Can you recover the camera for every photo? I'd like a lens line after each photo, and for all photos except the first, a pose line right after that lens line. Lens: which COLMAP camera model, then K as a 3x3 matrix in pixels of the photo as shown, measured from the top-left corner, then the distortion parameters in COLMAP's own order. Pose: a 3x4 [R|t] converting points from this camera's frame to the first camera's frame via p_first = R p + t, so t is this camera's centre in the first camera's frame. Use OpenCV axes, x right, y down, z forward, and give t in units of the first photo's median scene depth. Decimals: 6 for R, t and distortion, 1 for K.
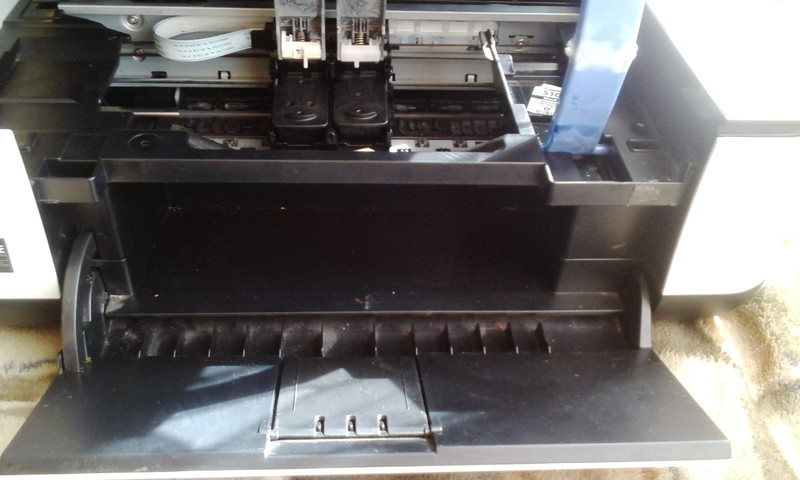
lens RADIAL K [[873.8, 0, 396.7], [0, 873.8, 242.4], [0, 0, 1]] dist [-0.008959, 0.000000]
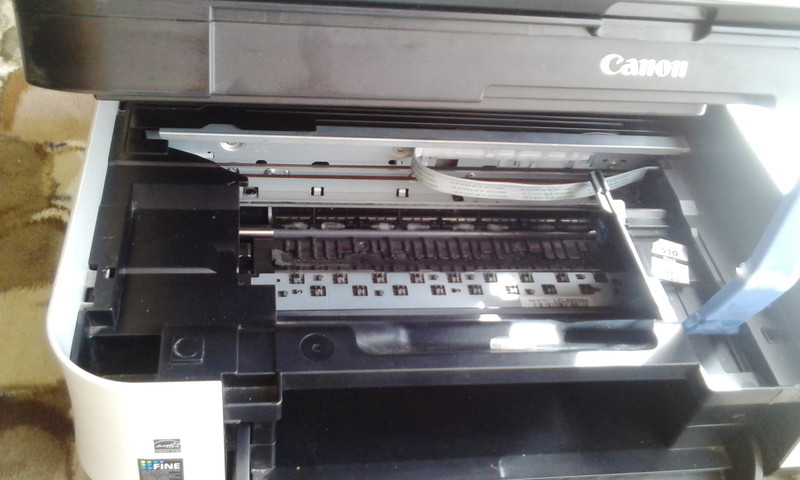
lens RADIAL K [[873.8, 0, 402.1], [0, 873.8, 237.0], [0, 0, 1]] dist [-0.008959, 0.000000]
pose [[0.991145, 0.014316, 0.132011, -0.249972], [-0.028623, 0.993833, 0.107129, -0.266197], [-0.129664, -0.109959, 0.985442, 0.025415]]
